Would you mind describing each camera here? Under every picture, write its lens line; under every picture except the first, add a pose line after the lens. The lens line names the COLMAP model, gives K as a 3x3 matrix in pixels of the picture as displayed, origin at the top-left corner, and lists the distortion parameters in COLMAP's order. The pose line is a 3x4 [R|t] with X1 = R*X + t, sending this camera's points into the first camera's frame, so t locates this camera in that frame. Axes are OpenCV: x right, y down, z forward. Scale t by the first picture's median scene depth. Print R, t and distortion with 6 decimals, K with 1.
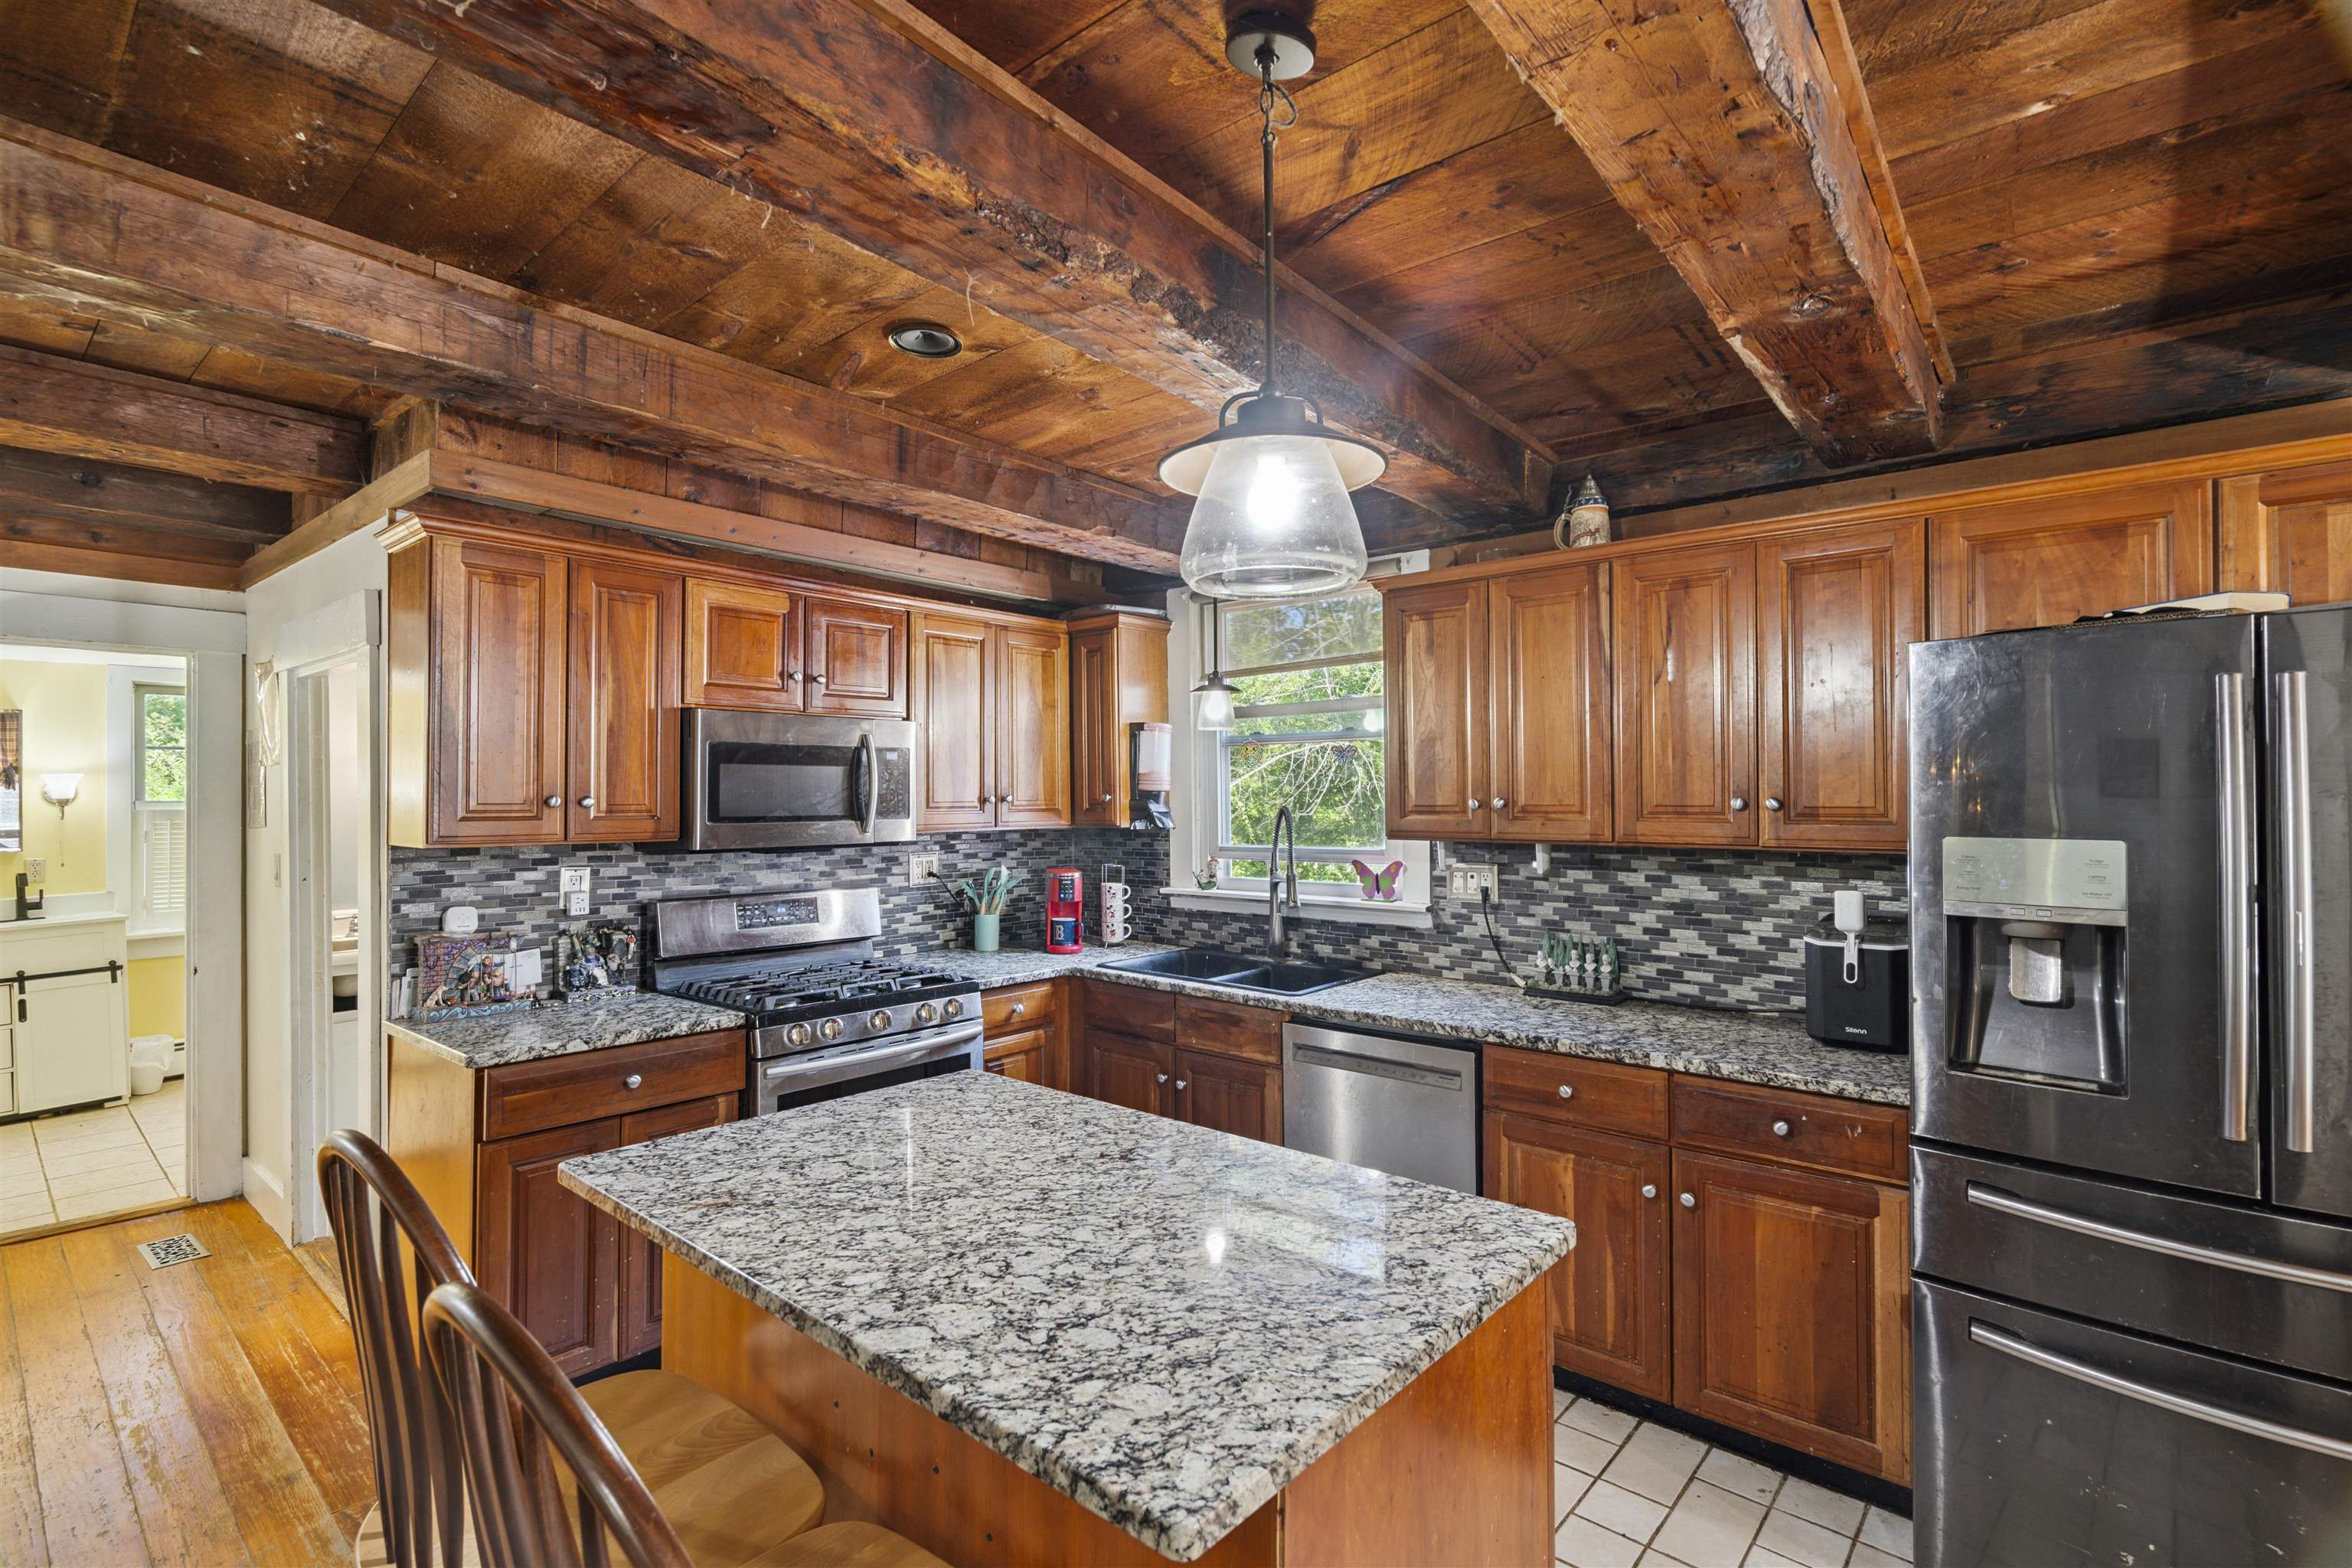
lens RADIAL K [[1075.1, 0, 1162.2], [0, 1075.1, 786.9], [0, 0, 1]] dist [-0.002237, 0.001213]
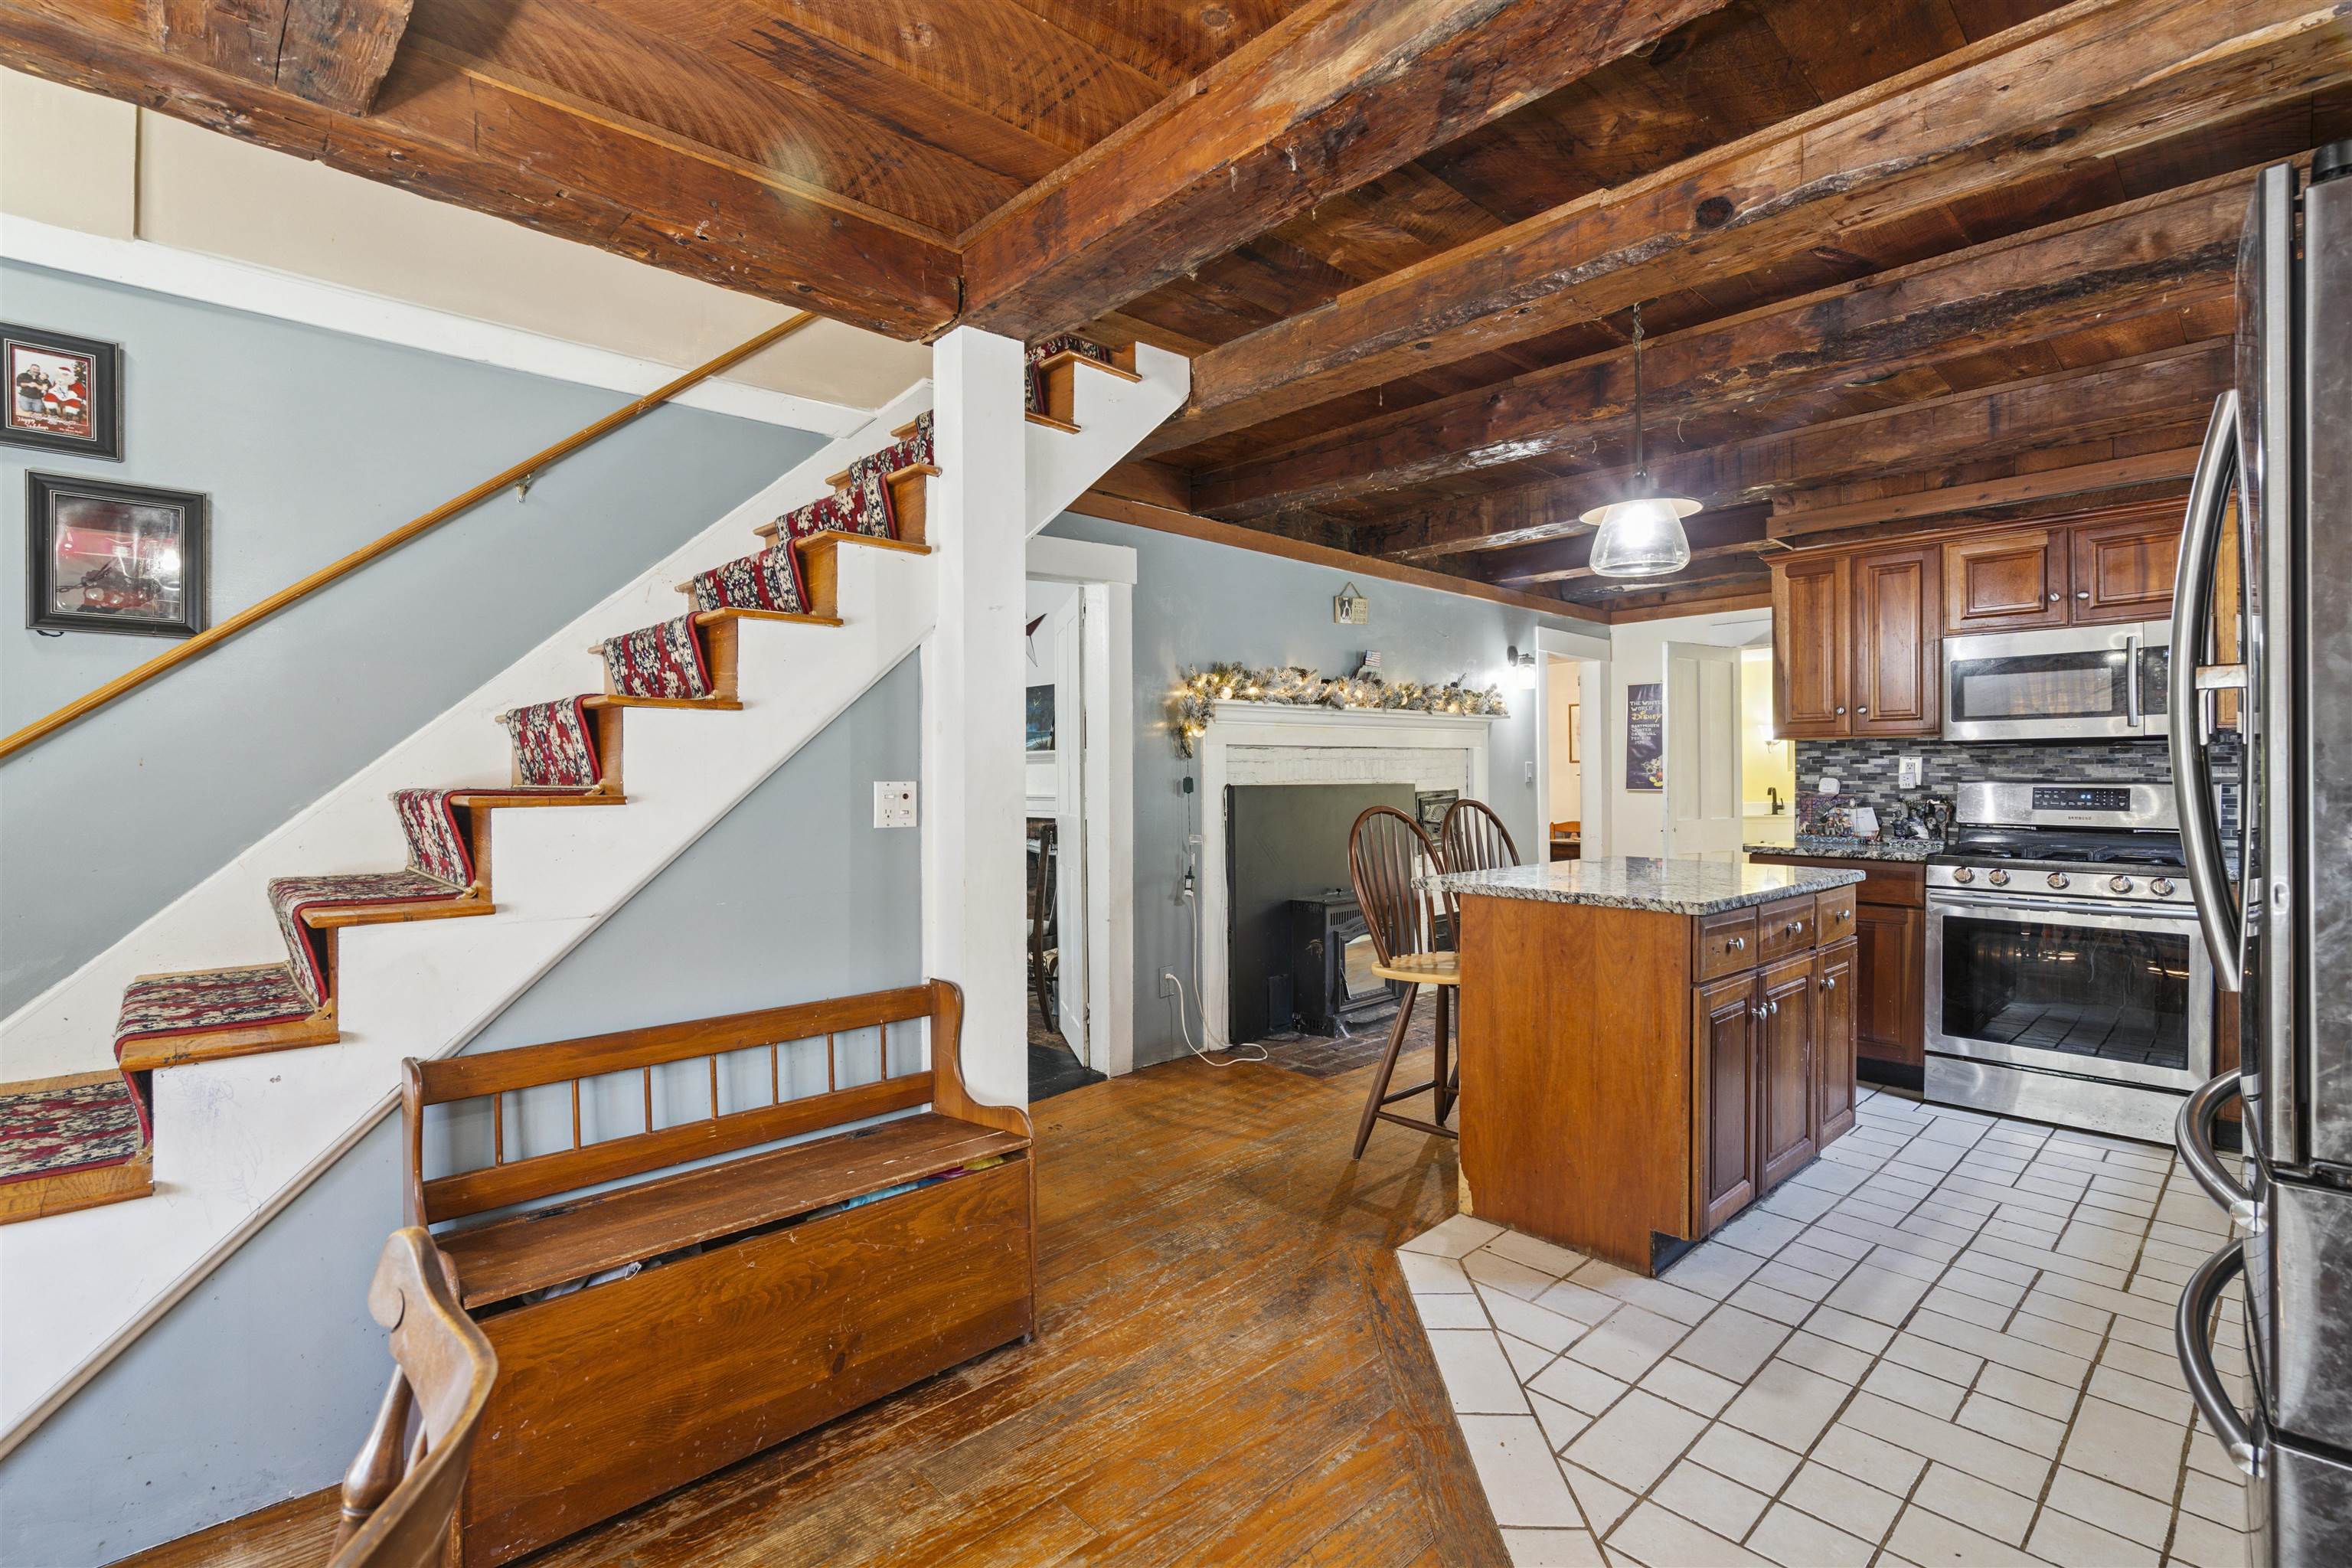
lens RADIAL K [[1075.1, 0, 1170.4], [0, 1075.1, 779.5], [0, 0, 1]] dist [-0.002237, 0.001213]
pose [[-0.104047, 0.004749, -0.994561, 0.919056], [0.016676, 0.999856, 0.003030, 0.076993], [0.994433, -0.016270, -0.104111, 0.136929]]
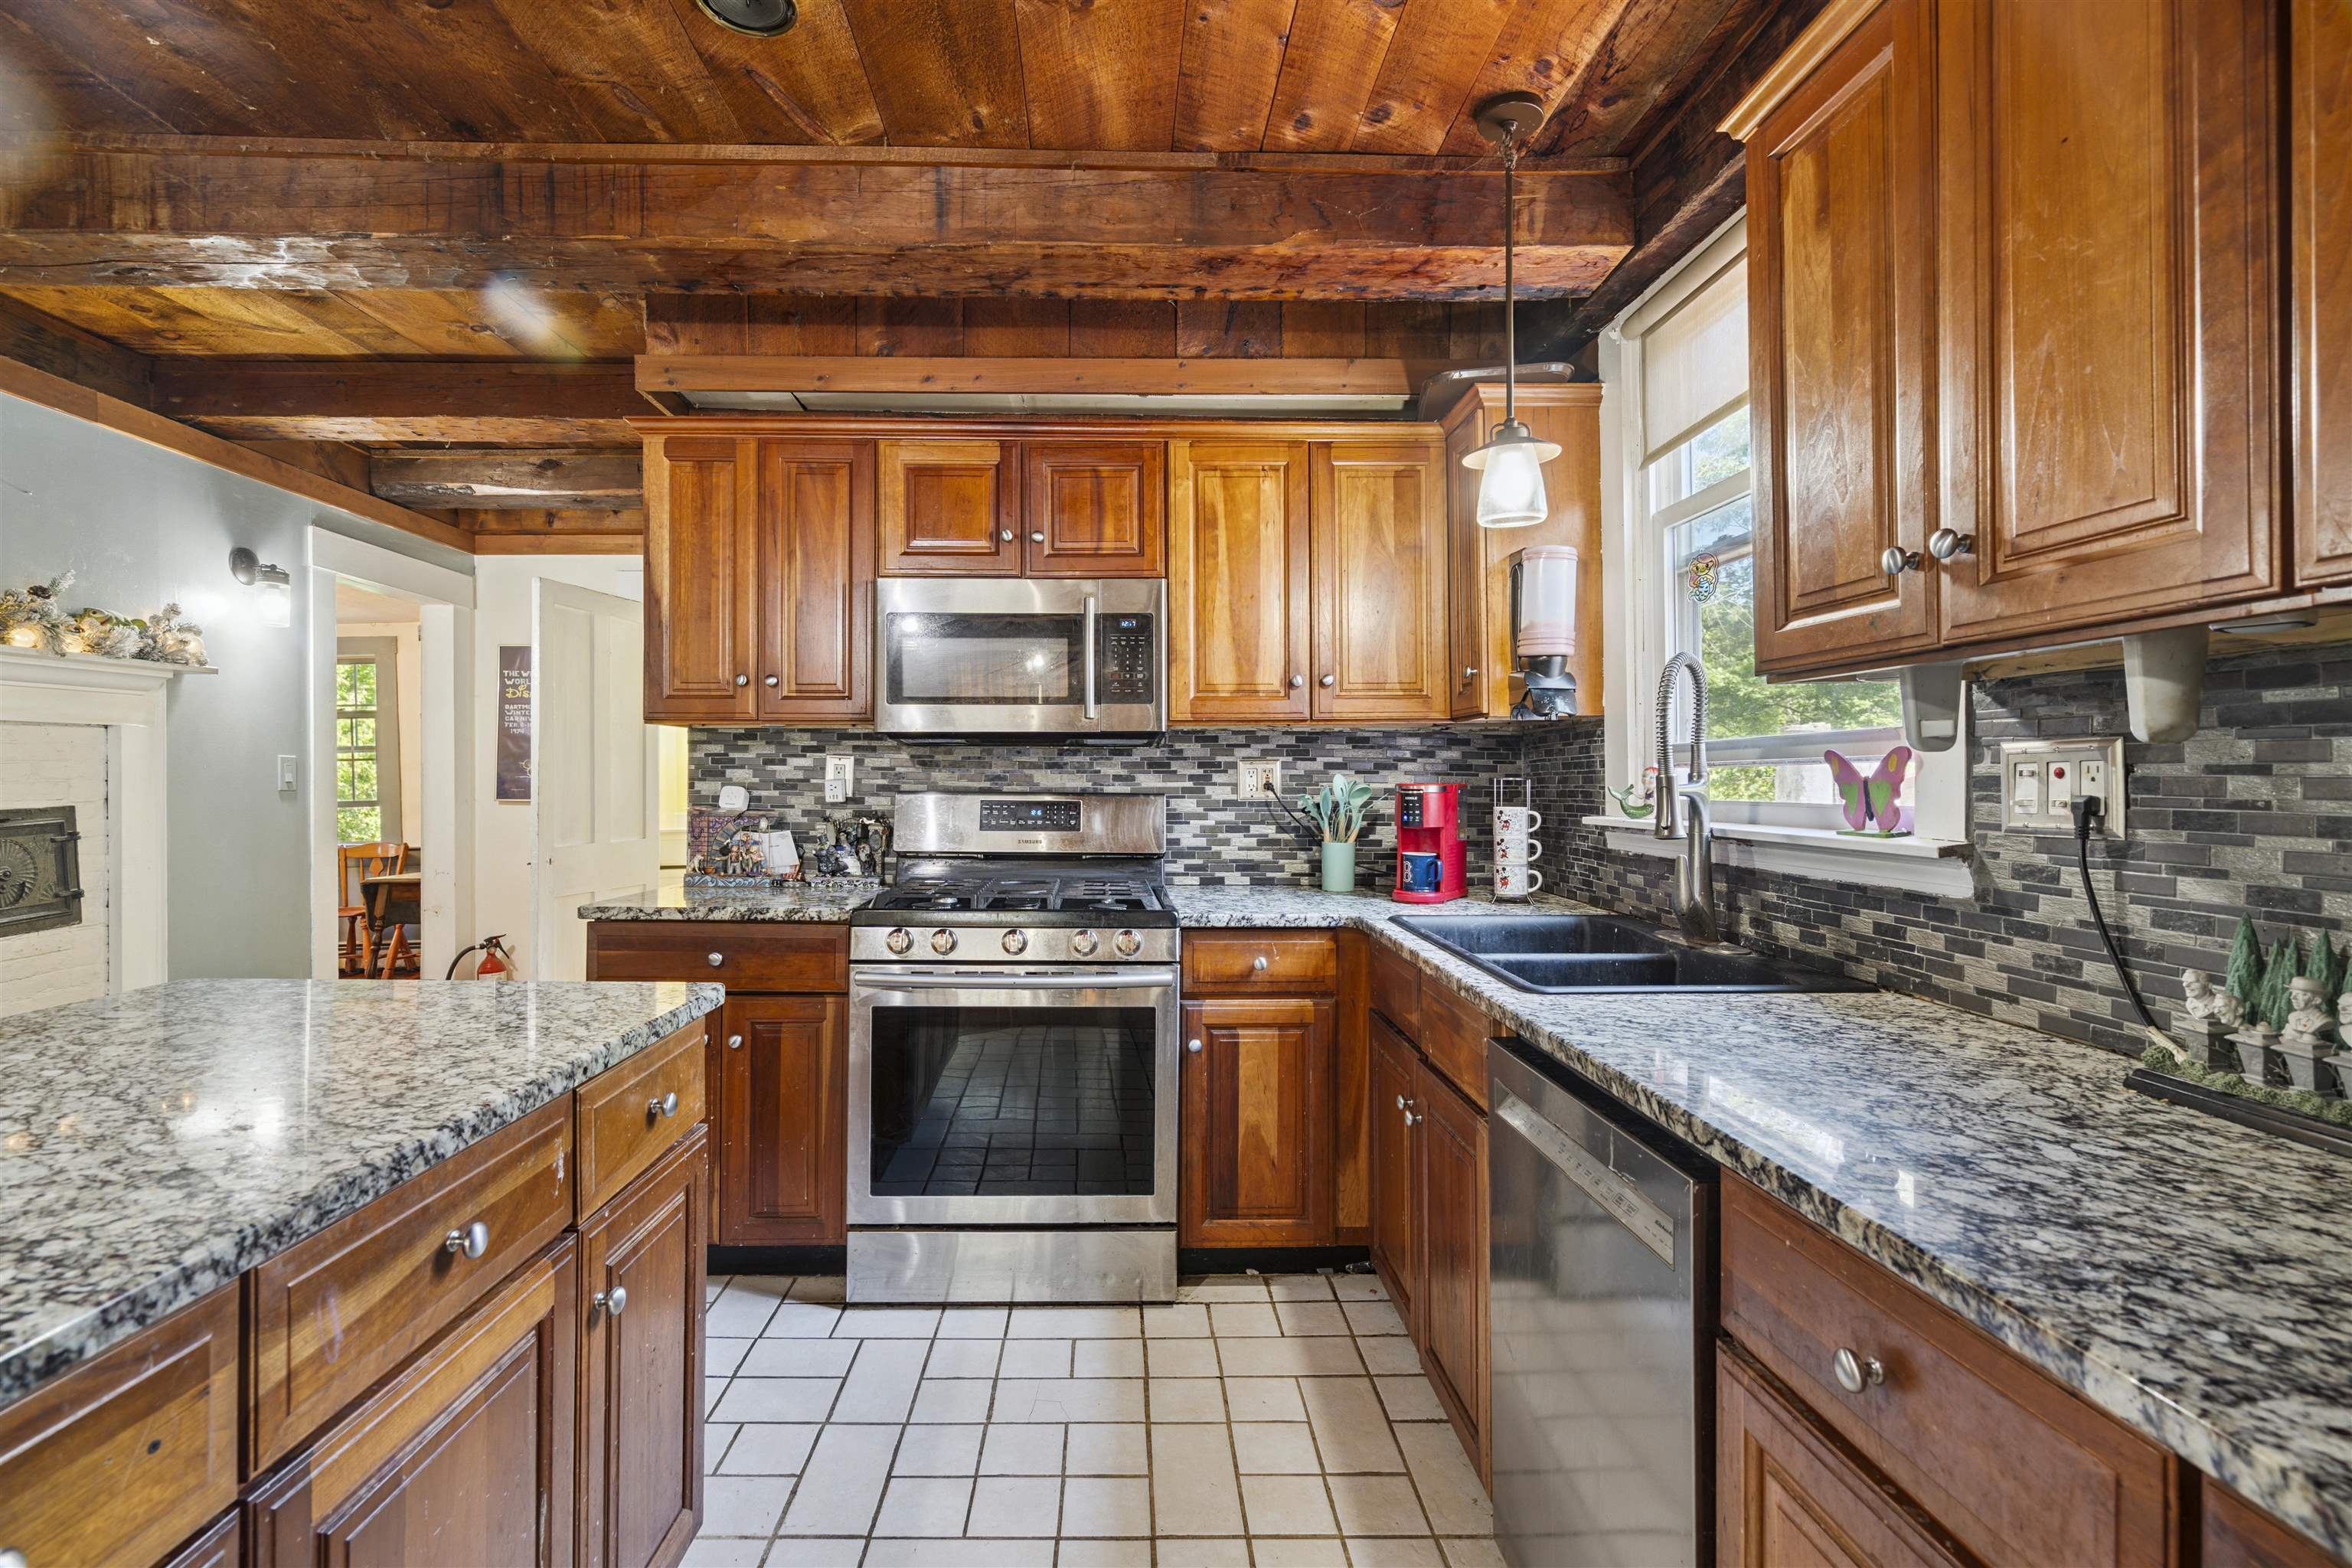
lens RADIAL K [[1075.1, 0, 1134.5], [0, 1075.1, 780.6], [0, 0, 1]] dist [-0.002237, 0.001213]
pose [[0.670628, 0.005234, -0.741775, 0.352377], [0.005466, 0.999913, 0.011997, 0.079539], [0.741773, -0.012101, 0.670541, 0.480226]]
